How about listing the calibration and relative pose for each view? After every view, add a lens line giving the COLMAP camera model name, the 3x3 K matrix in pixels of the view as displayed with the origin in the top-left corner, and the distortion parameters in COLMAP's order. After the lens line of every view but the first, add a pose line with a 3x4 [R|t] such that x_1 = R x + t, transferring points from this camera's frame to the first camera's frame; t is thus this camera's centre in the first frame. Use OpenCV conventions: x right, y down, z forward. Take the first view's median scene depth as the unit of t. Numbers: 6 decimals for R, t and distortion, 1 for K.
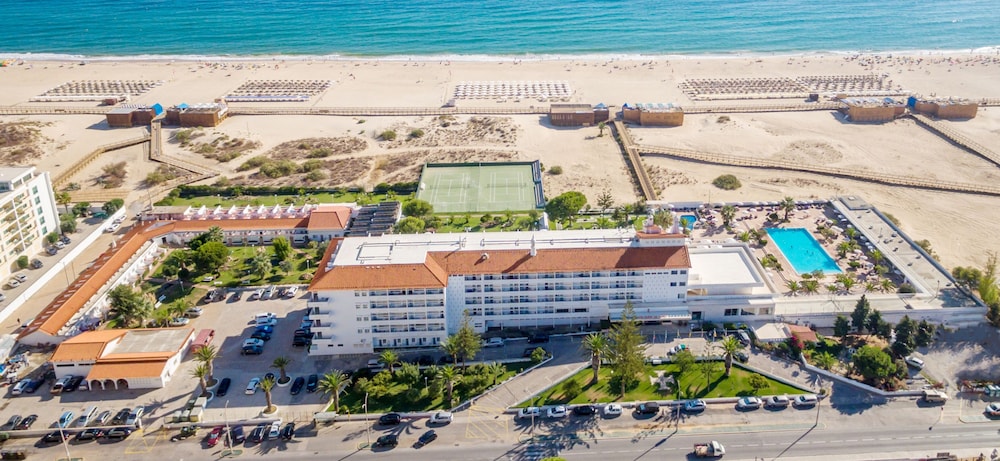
lens RADIAL K [[693.8, 0, 554.0], [0, 693.8, 119.5], [0, 0, 1]] dist [0.013337, -0.002813]
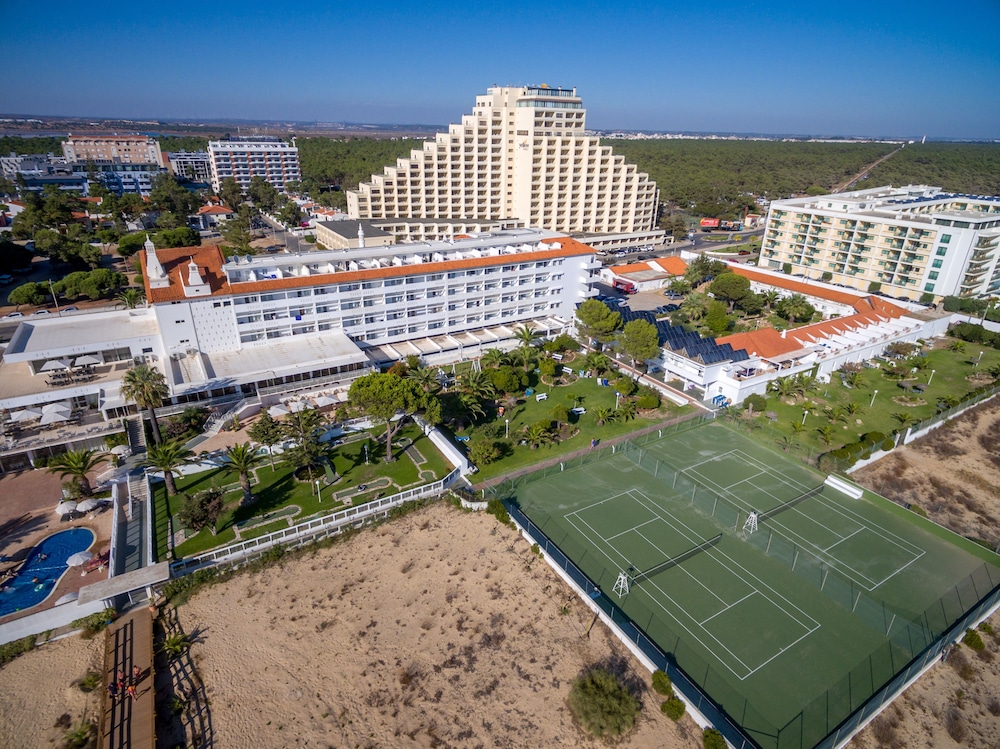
lens RADIAL K [[556.3, 0, 501.2], [0, 556.3, 375.7], [0, 0, 1]] dist [0.007761, -0.001611]
pose [[-0.888982, 0.160007, -0.429079, 0.093938], [-0.177371, 0.743528, 0.644752, -0.110857], [0.422198, 0.649279, -0.632602, 1.113802]]
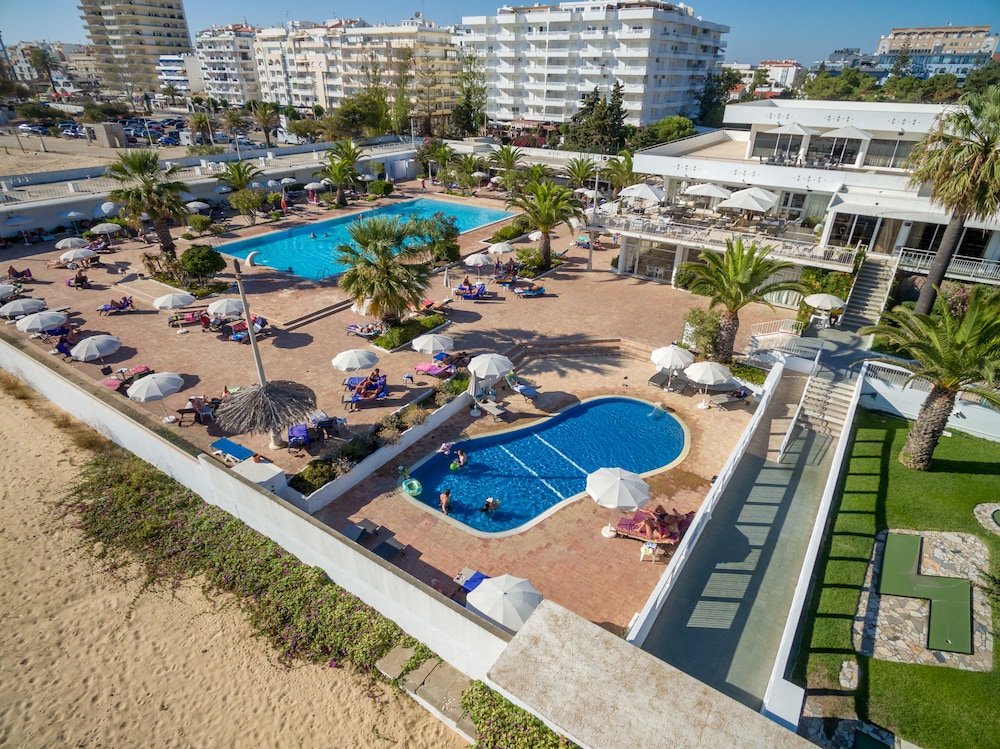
lens RADIAL K [[556.3, 0, 501.2], [0, 556.3, 375.7], [0, 0, 1]] dist [0.007761, -0.001611]
pose [[-0.784867, -0.310852, 0.536054, 0.138735], [0.189296, 0.703445, 0.685078, 0.060887], [-0.590043, 0.639168, -0.493268, 0.978765]]
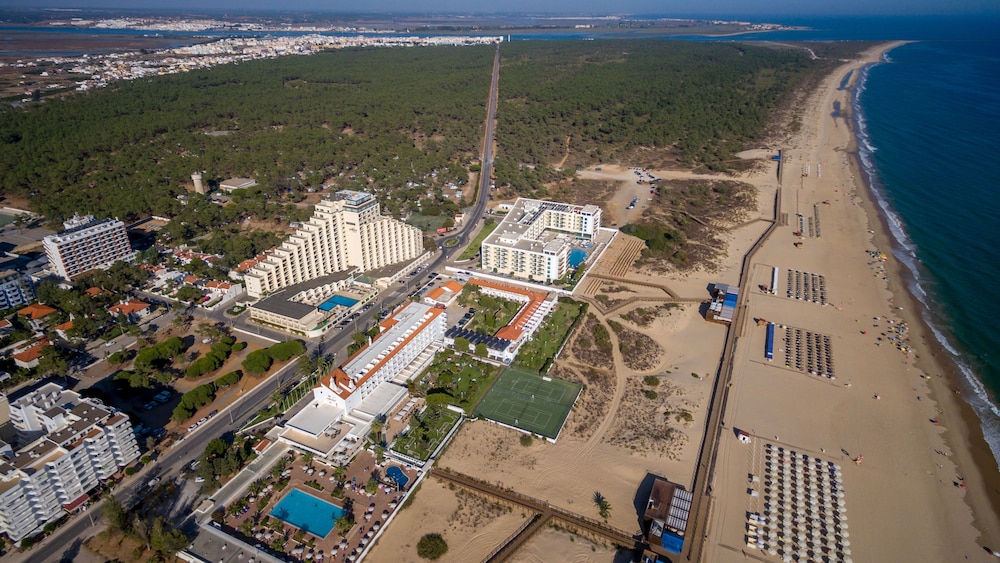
lens RADIAL K [[553.1, 0, 499.3], [0, 553.1, 255.6], [0, 0, 1]] dist [0.004436, 0.000542]
pose [[-0.478025, 0.343732, -0.808295, 0.730418], [-0.295642, 0.803586, 0.516571, -0.703602], [0.827096, 0.485900, -0.282513, 1.162287]]
